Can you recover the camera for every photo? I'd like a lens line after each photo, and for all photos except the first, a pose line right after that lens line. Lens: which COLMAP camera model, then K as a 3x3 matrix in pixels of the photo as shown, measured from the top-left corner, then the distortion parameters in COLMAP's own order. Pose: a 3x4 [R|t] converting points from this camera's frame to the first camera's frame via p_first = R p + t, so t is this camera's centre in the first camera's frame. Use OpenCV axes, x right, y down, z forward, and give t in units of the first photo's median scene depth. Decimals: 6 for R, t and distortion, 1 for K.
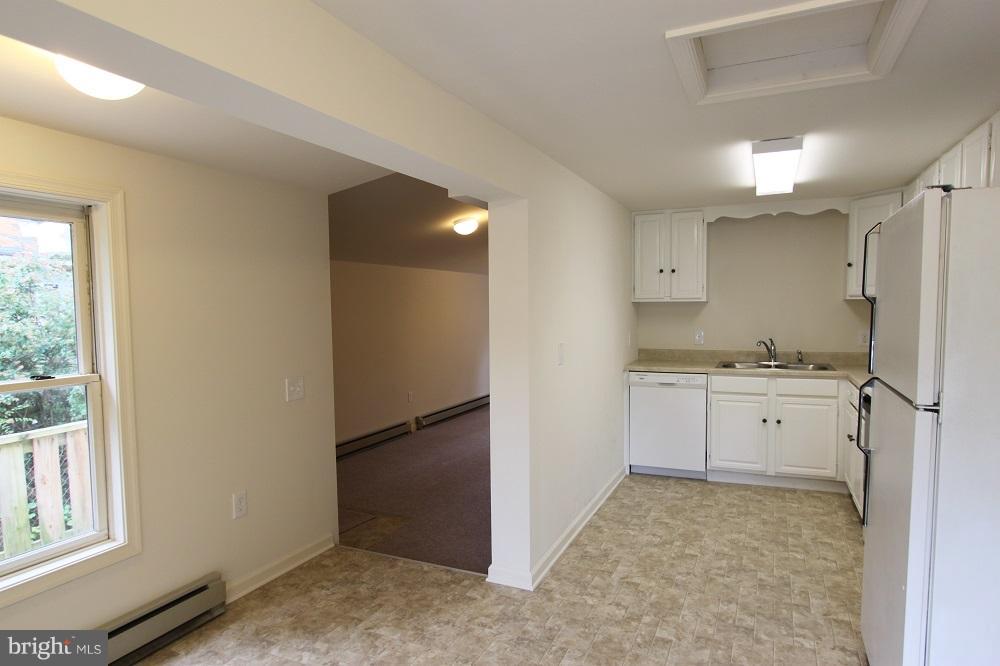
lens RADIAL K [[587.2, 0, 492.0], [0, 587.2, 345.7], [0, 0, 1]] dist [-0.025072, 0.007184]
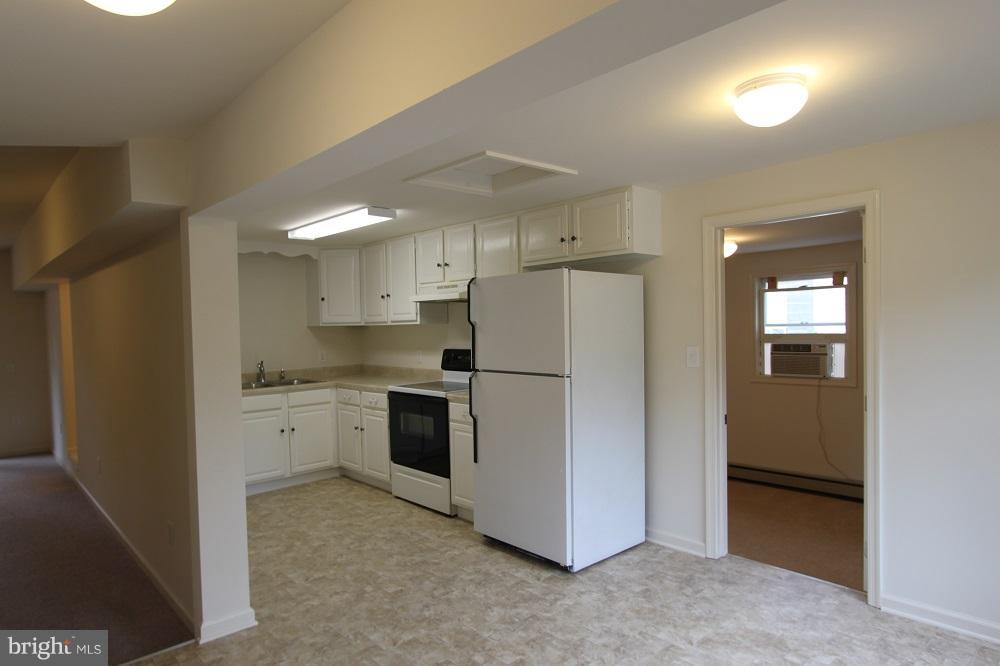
lens RADIAL K [[587.2, 0, 500.0], [0, 587.2, 348.5], [0, 0, 1]] dist [-0.025072, 0.007184]
pose [[0.371601, -0.032136, 0.927836, -0.402202], [0.078080, 0.996942, 0.003258, -0.003541], [-0.925103, 0.071234, 0.372974, 0.147192]]
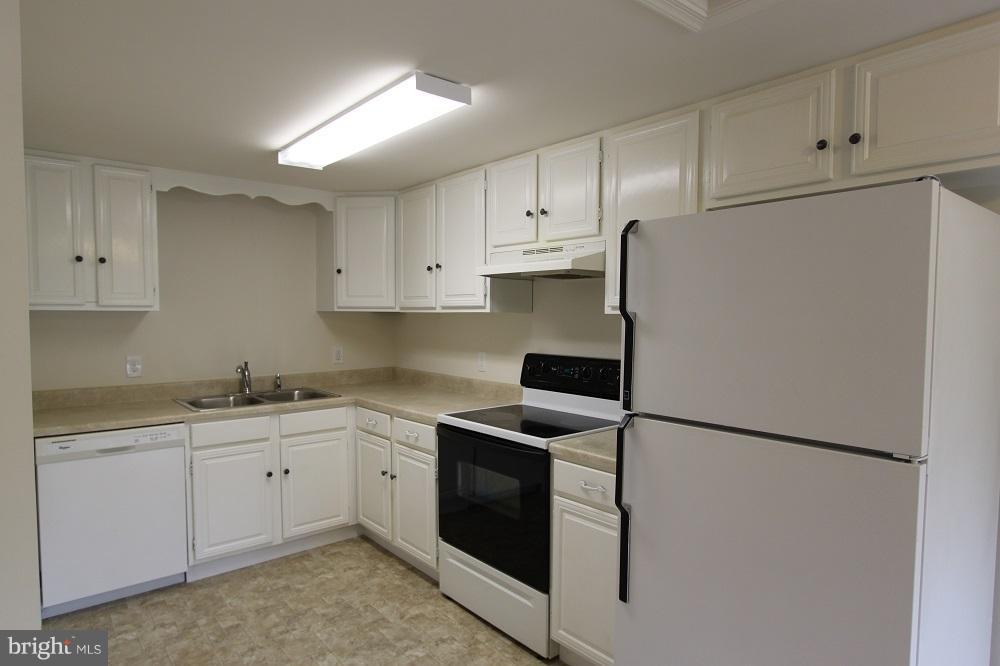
lens RADIAL K [[587.2, 0, 496.8], [0, 587.2, 341.1], [0, 0, 1]] dist [-0.025072, 0.007184]
pose [[0.422287, -0.031468, 0.905916, -0.068312], [0.052497, 0.998569, 0.010216, -0.029240], [-0.904941, 0.043244, 0.423334, 0.385578]]
